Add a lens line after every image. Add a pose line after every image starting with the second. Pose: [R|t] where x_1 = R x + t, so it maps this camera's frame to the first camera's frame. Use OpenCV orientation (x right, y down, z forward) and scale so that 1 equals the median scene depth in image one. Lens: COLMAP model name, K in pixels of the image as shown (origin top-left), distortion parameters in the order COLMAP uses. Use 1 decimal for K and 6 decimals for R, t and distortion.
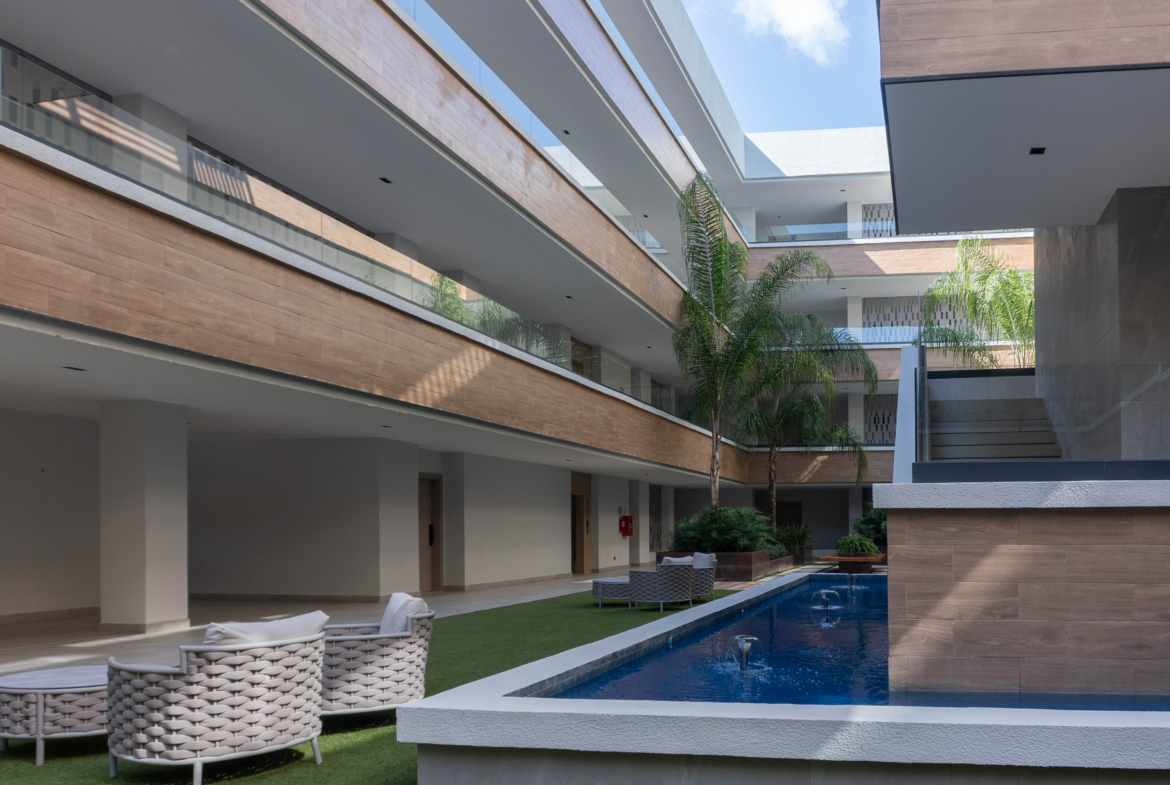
lens RADIAL K [[803.7, 0, 584.2], [0, 803.7, 415.6], [0, 0, 1]] dist [-0.029616, -0.000857]
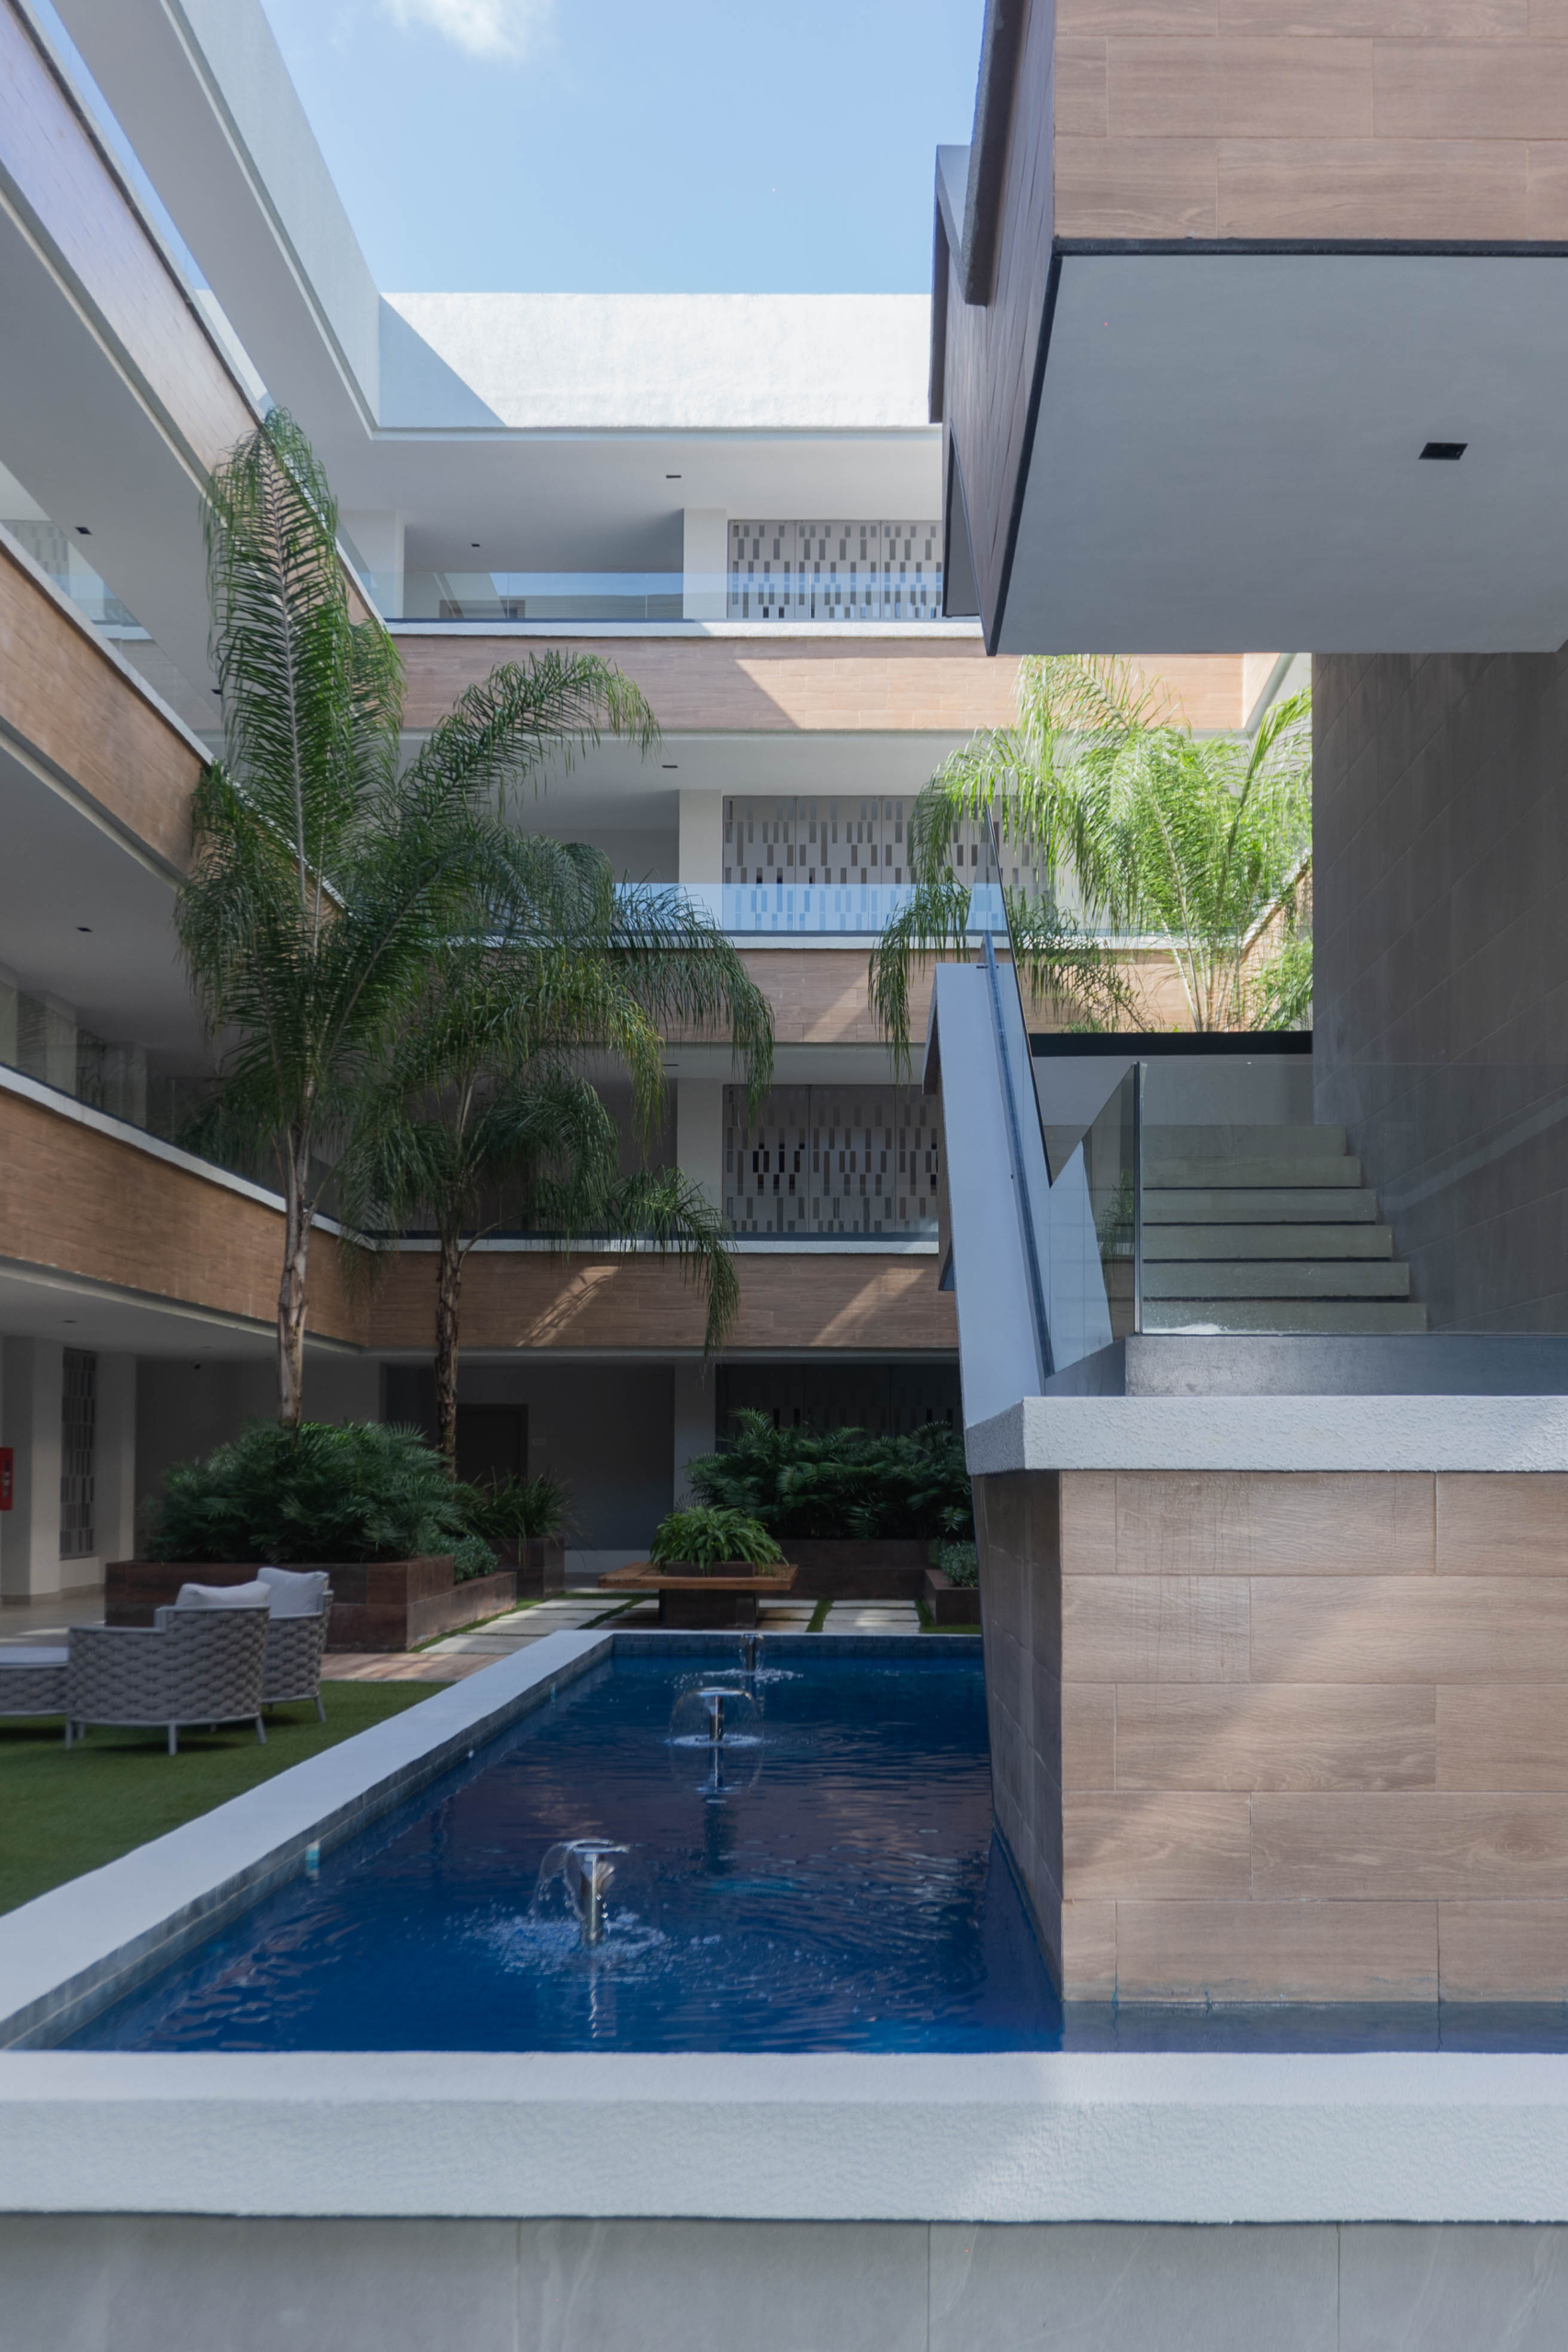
lens RADIAL K [[2293.8, 0, 784.0], [0, 2293.8, 1176.0], [0, 0, 1]] dist [-0.010900, -0.019106]
pose [[0.992988, 0.015739, 0.117164, 0.252687], [-0.011970, 0.999390, -0.032802, 0.041589], [-0.117609, 0.031170, 0.992571, 0.046895]]
